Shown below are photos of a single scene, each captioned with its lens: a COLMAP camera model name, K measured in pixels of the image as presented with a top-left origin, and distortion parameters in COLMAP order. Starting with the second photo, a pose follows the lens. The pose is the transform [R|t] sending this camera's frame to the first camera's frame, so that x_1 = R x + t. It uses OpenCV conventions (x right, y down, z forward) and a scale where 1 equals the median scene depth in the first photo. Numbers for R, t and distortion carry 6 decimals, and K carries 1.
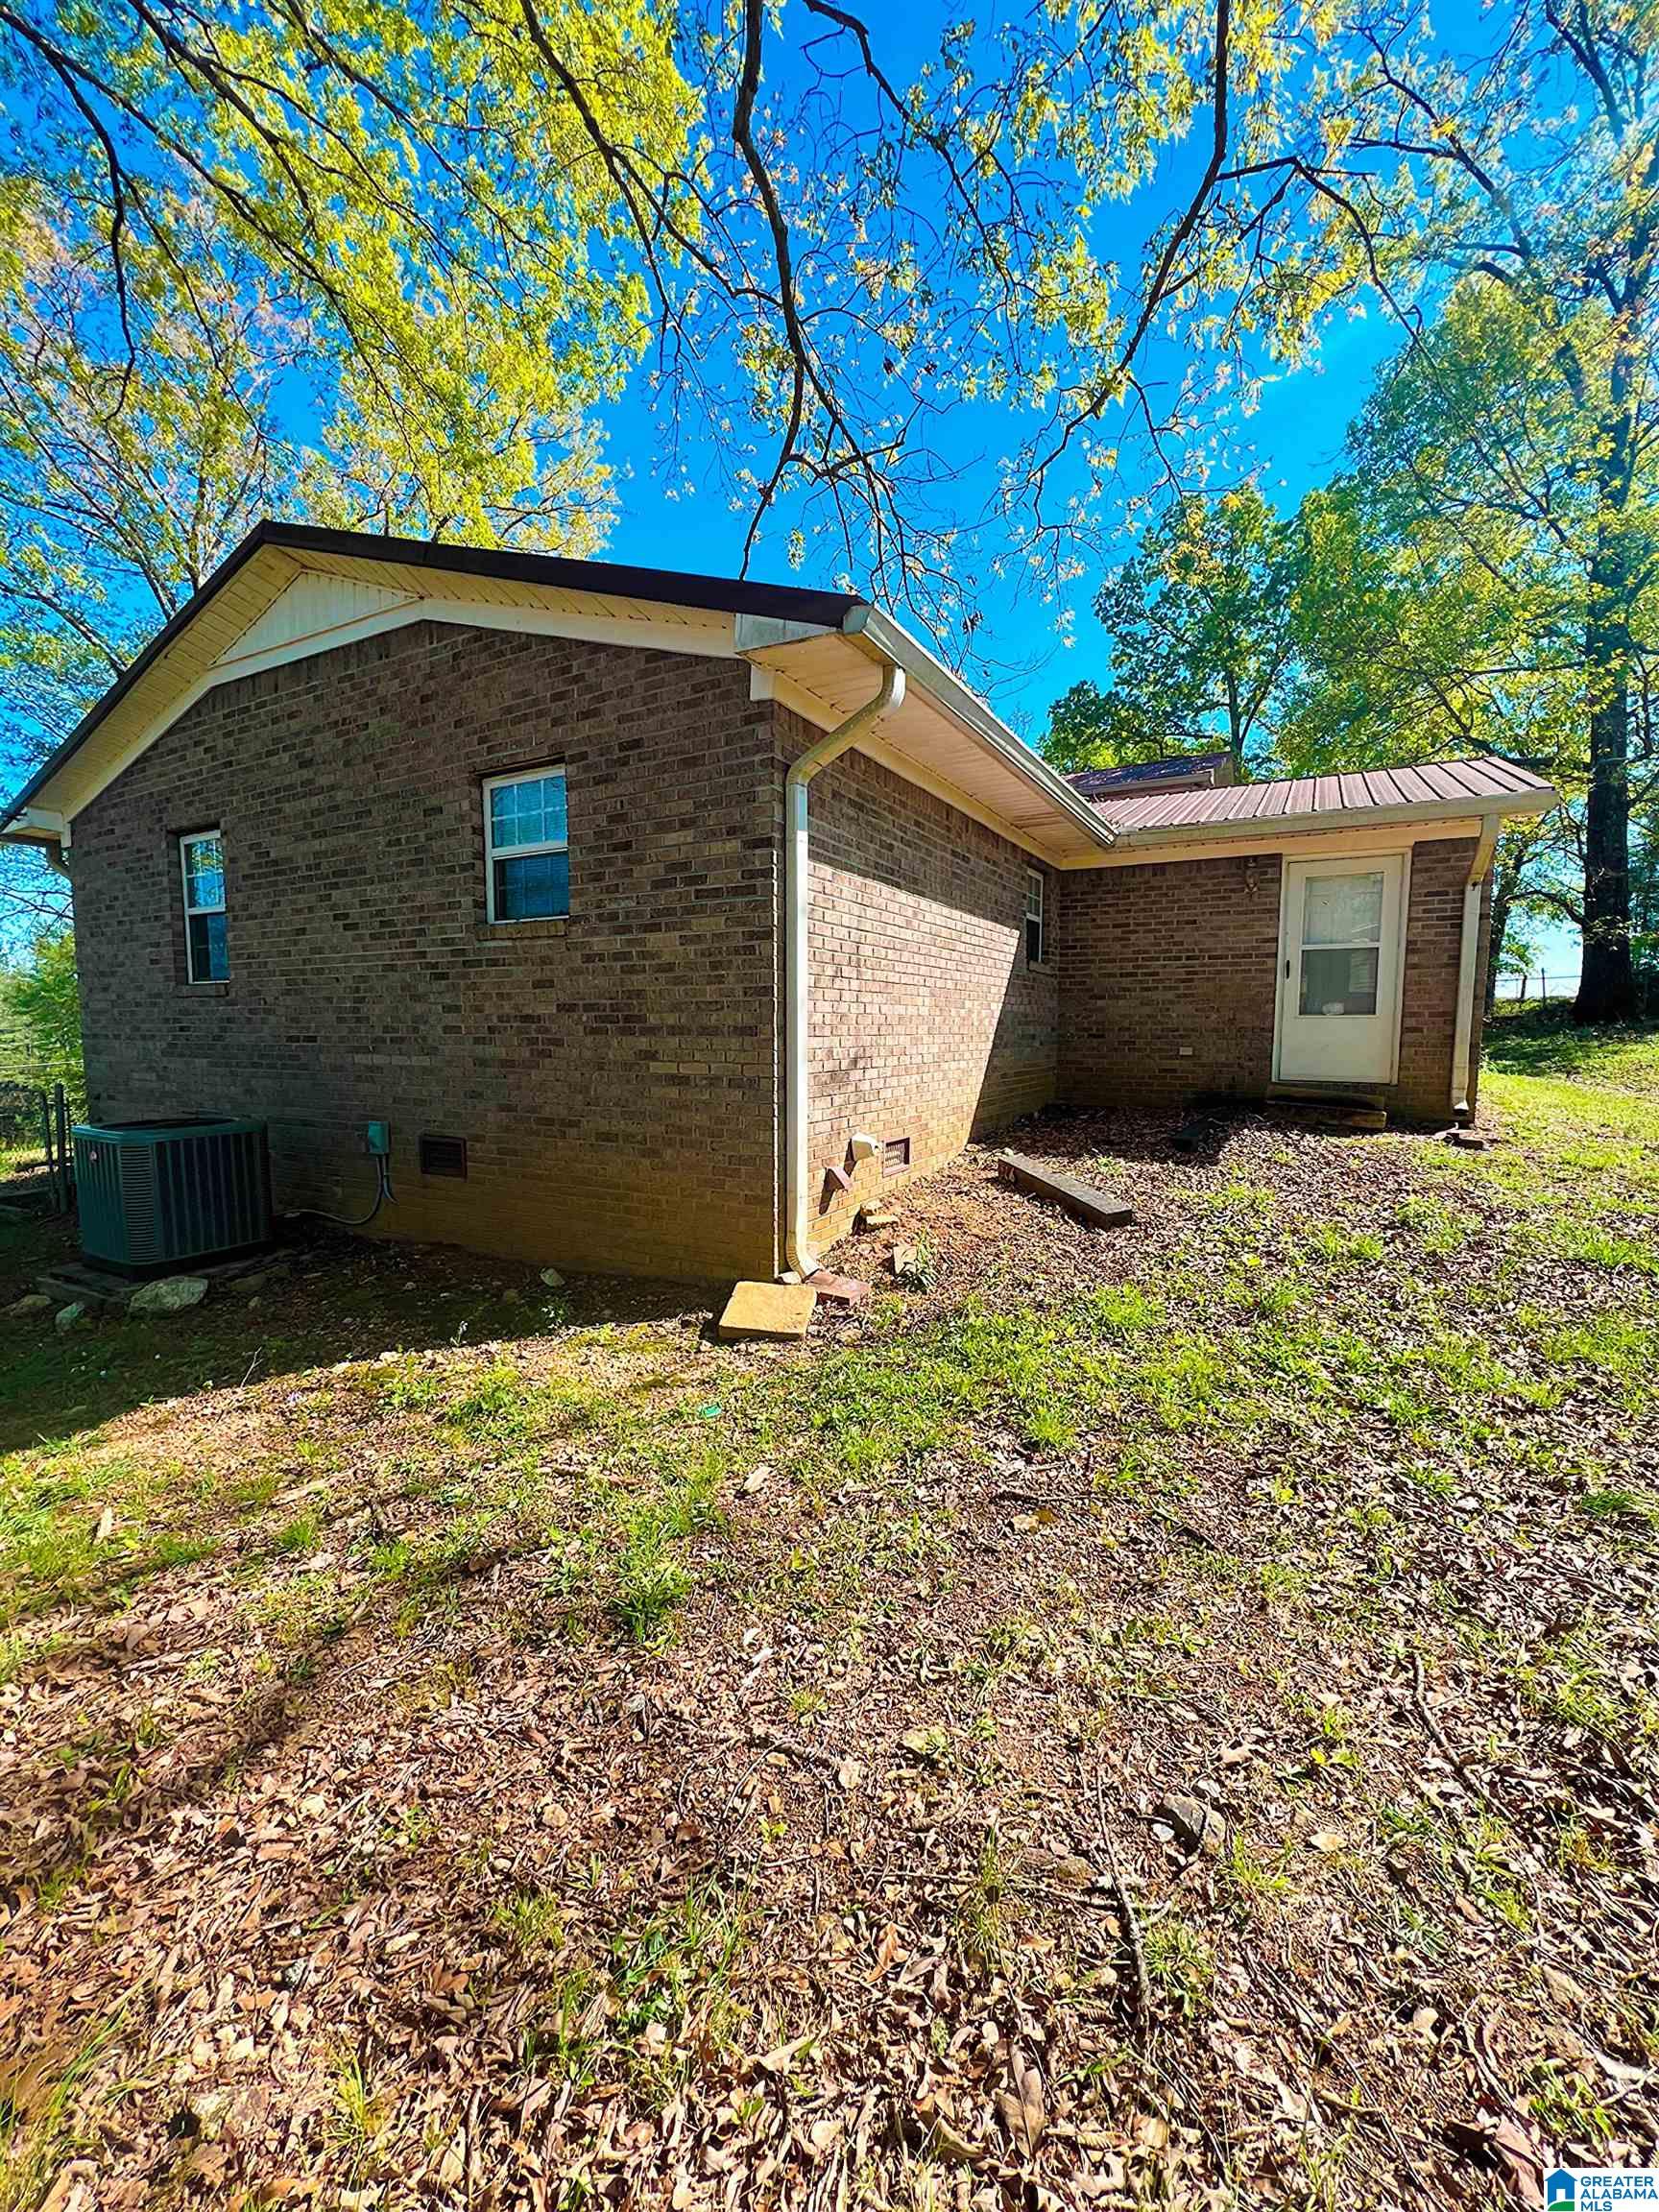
lens RADIAL K [[885.0, 0, 829.4], [0, 885.0, 1105.3], [0, 0, 1]] dist [-0.000284, 0.000602]
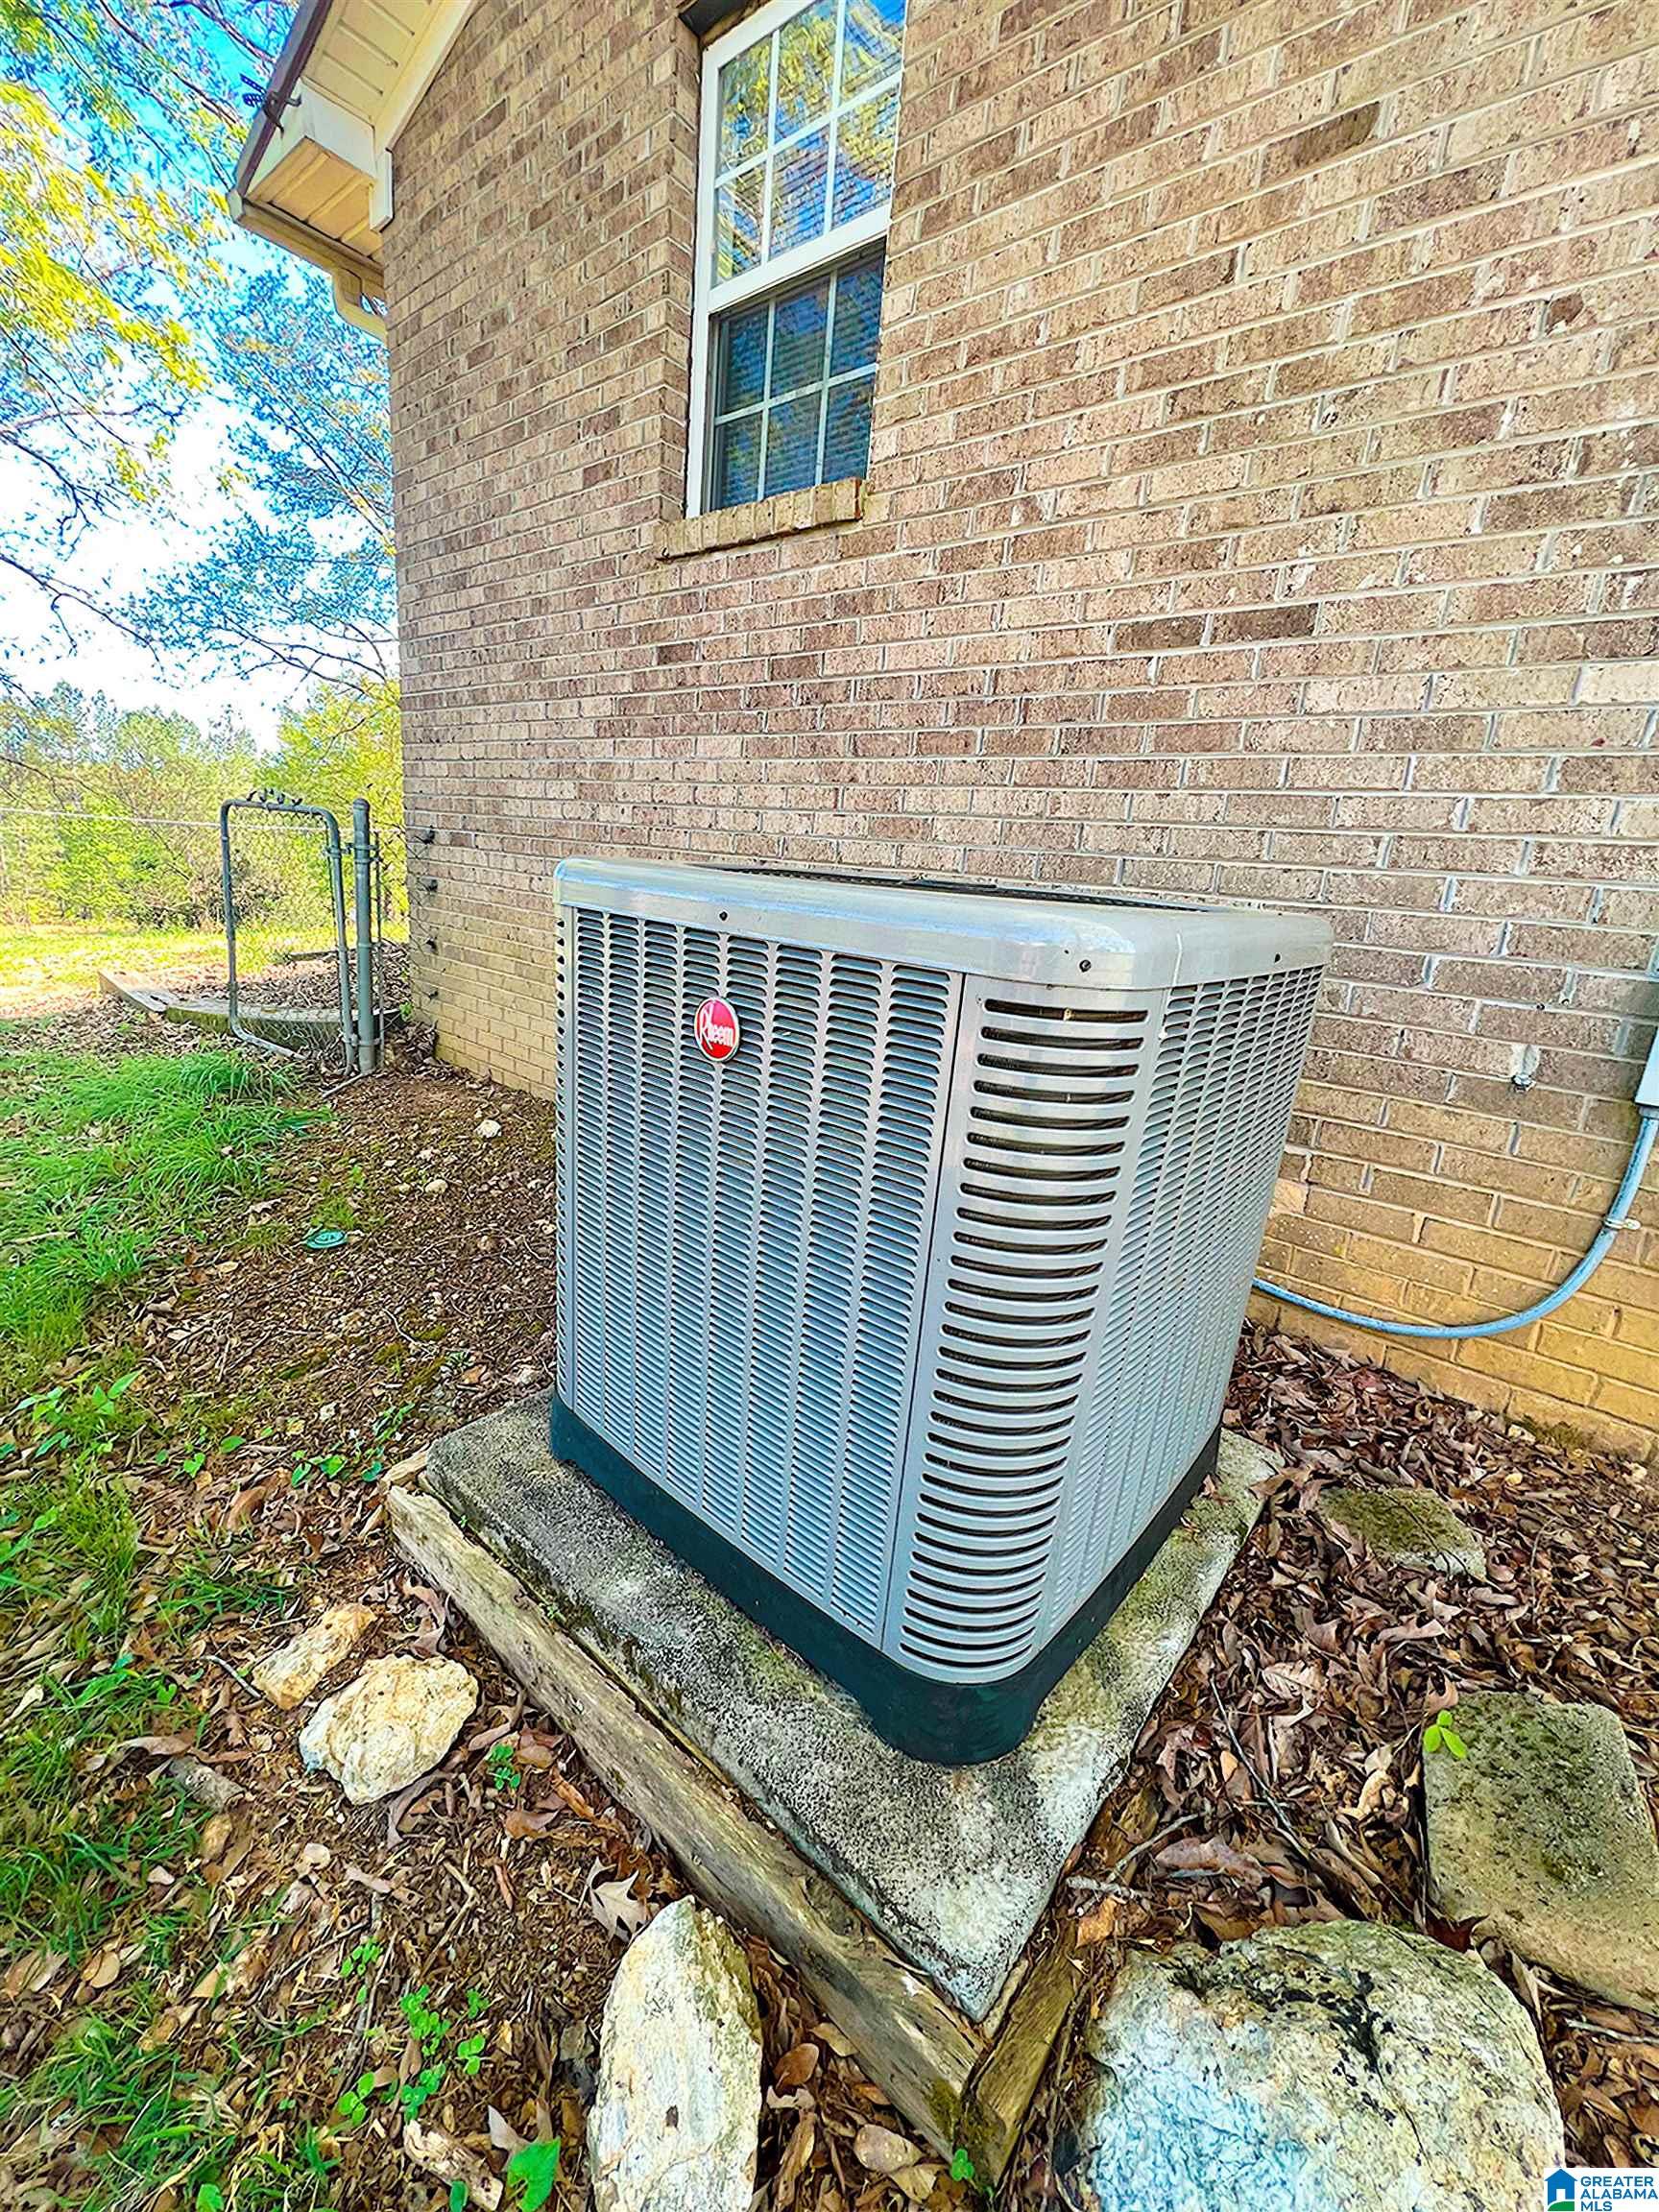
lens RADIAL K [[885.0, 0, 829.1], [0, 885.0, 1111.5], [0, 0, 1]] dist [-0.000284, 0.000602]
pose [[0.977219, 0.136931, -0.162151, -0.639958], [-0.107984, 0.978529, 0.175557, 0.035113], [0.182709, -0.154048, 0.971023, 0.683055]]
